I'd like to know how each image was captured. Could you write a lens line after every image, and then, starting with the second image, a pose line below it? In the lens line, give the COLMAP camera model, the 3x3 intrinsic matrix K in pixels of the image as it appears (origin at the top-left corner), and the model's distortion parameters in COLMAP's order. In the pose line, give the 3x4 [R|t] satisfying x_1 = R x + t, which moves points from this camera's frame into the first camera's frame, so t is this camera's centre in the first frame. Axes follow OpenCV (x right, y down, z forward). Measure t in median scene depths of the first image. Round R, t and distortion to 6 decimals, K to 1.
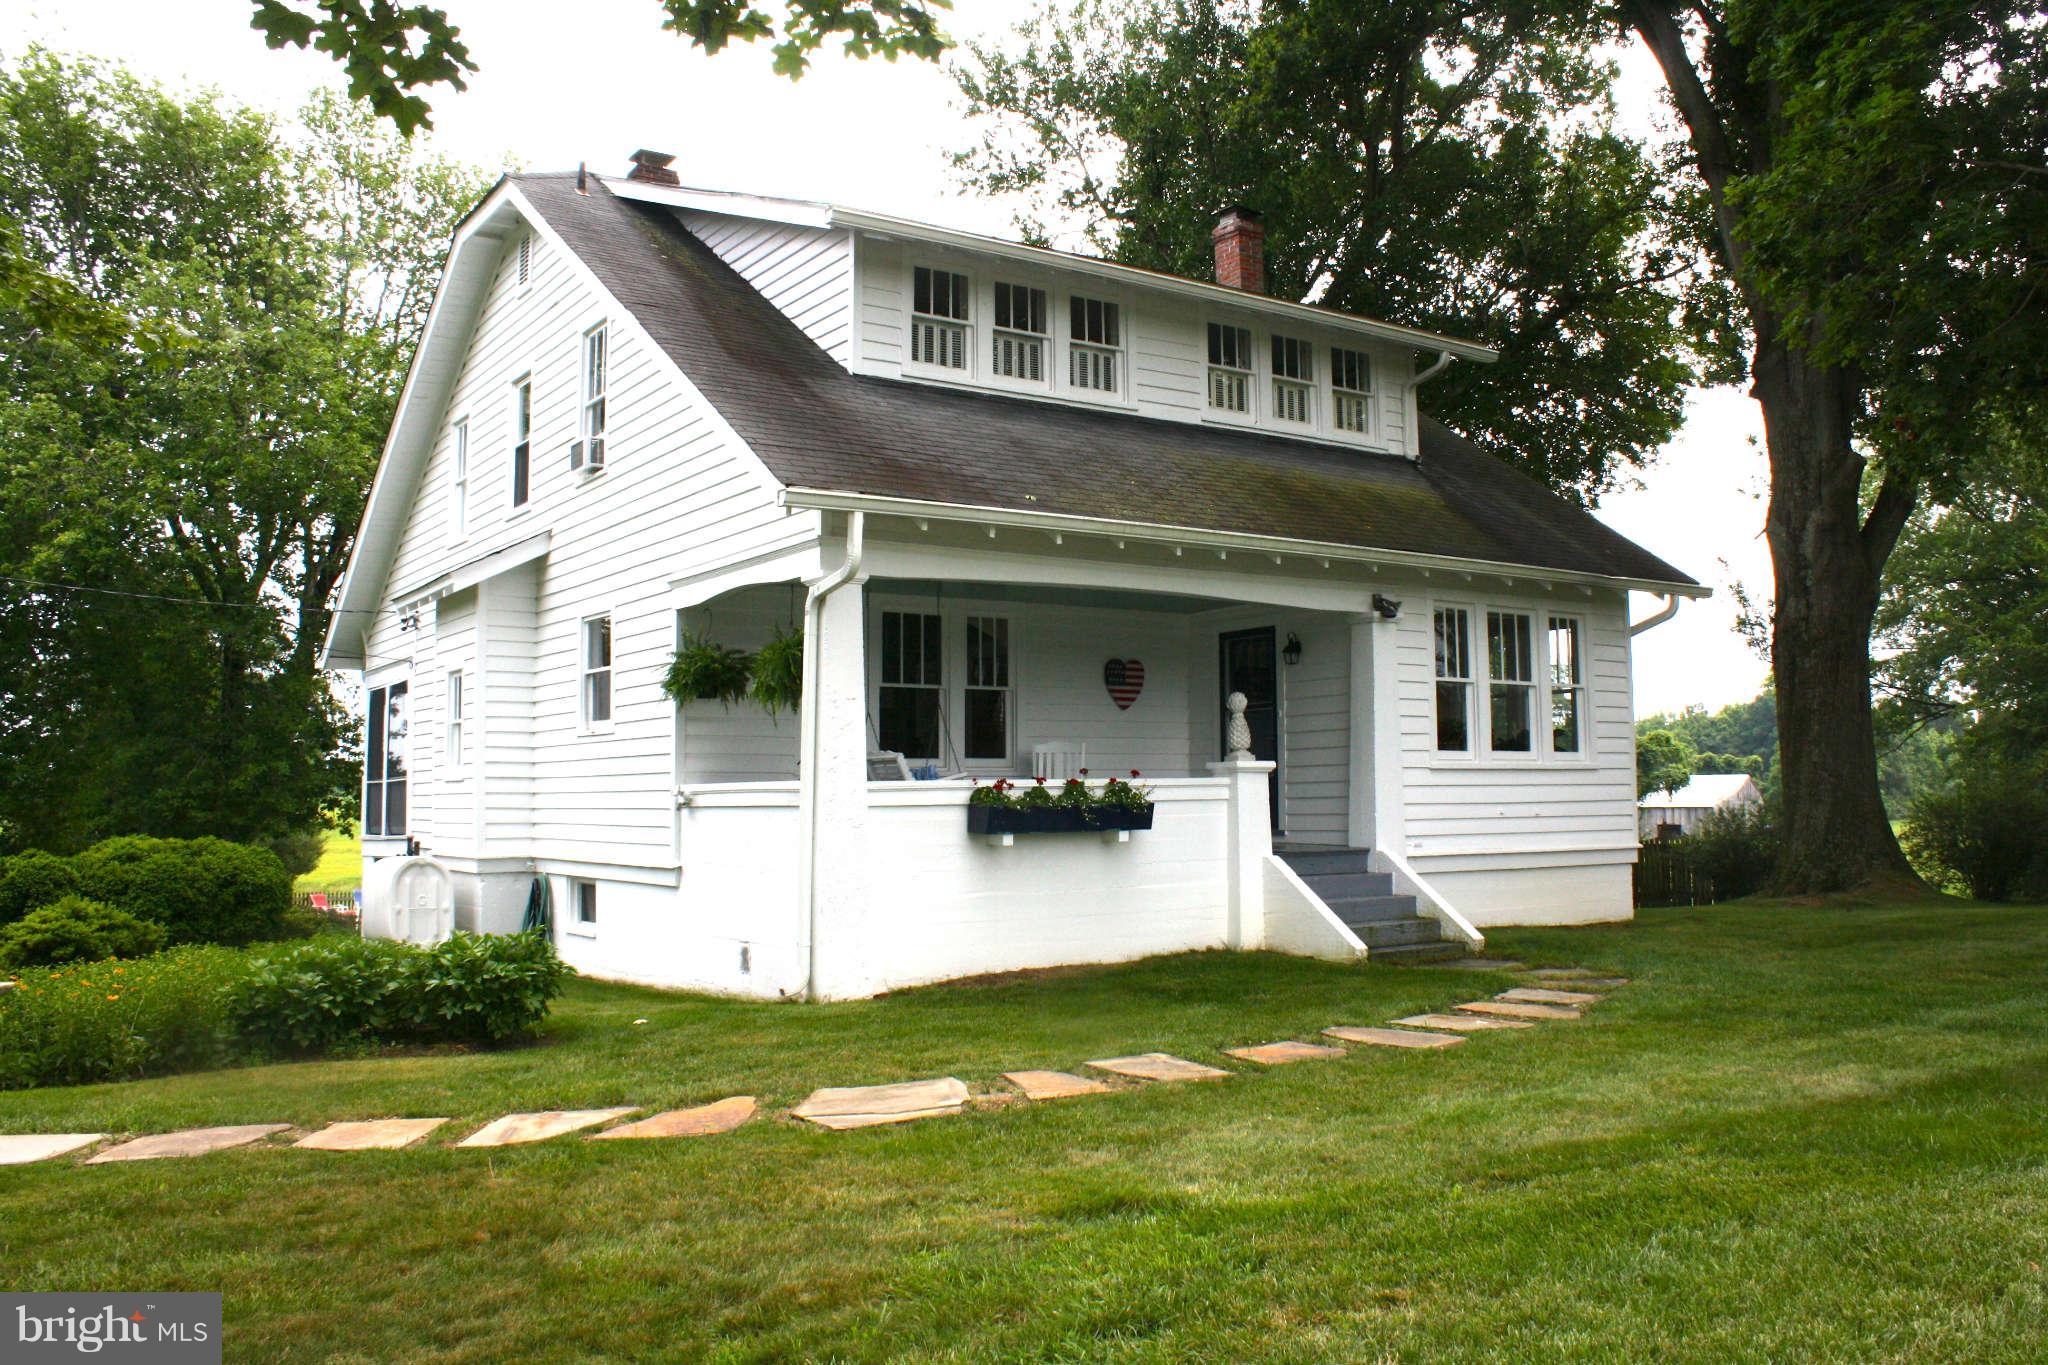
lens RADIAL K [[1778.6, 0, 1037.2], [0, 1778.6, 669.9], [0, 0, 1]] dist [-0.122124, 0.104492]
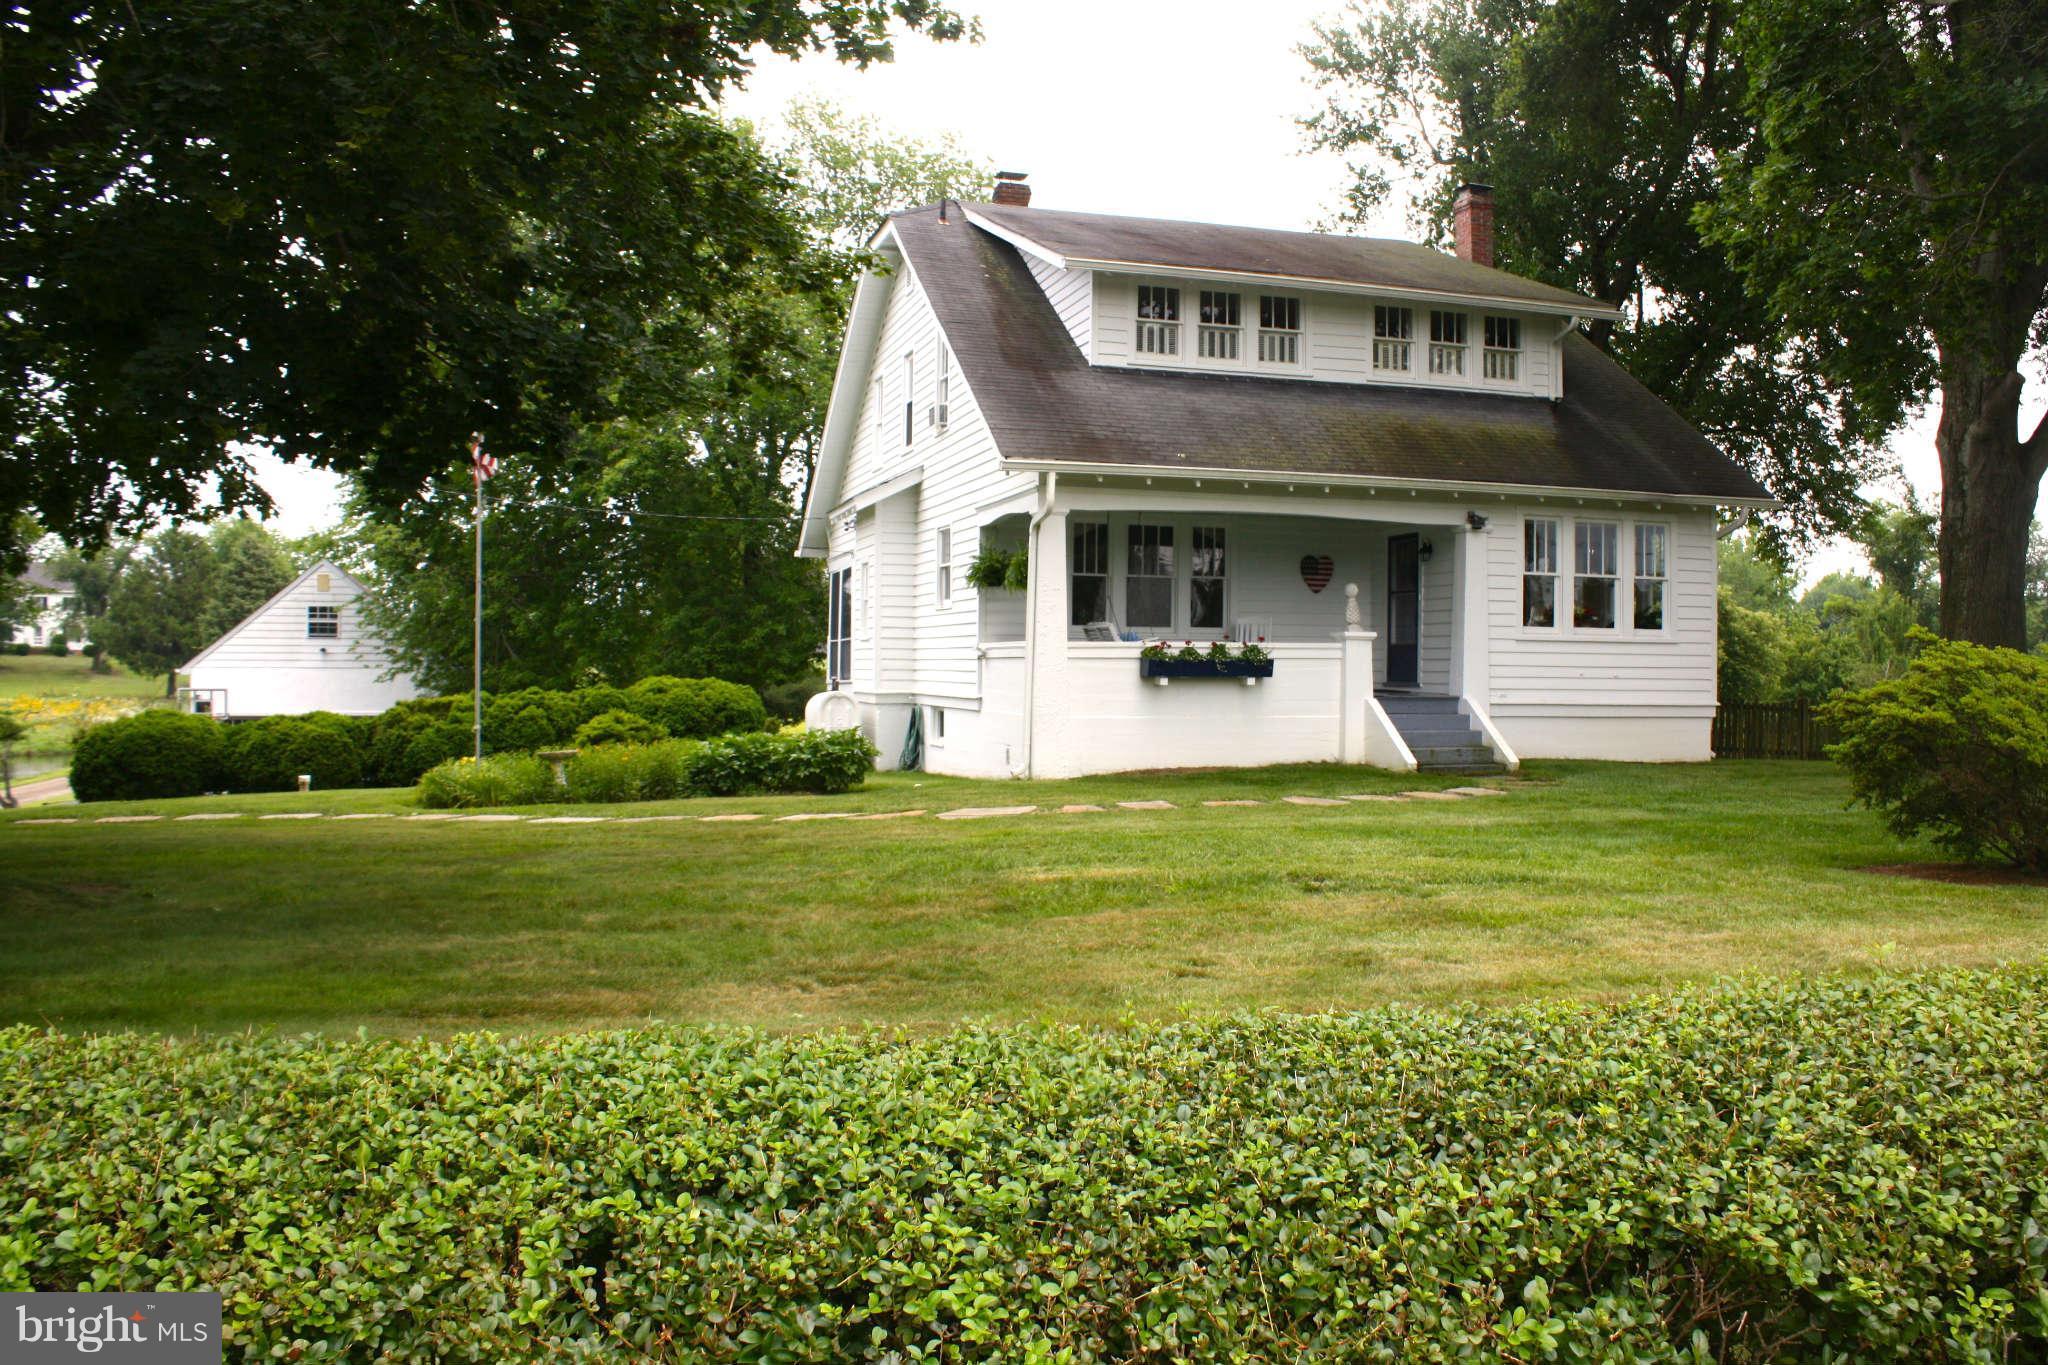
lens RADIAL K [[1778.6, 0, 1020.8], [0, 1778.6, 684.6], [0, 0, 1]] dist [-0.122124, 0.104492]
pose [[0.951436, 0.021276, -0.307110, 0.289145], [0.004287, 0.996597, 0.082323, -0.024048], [0.307816, -0.079641, 0.948107, -0.418377]]
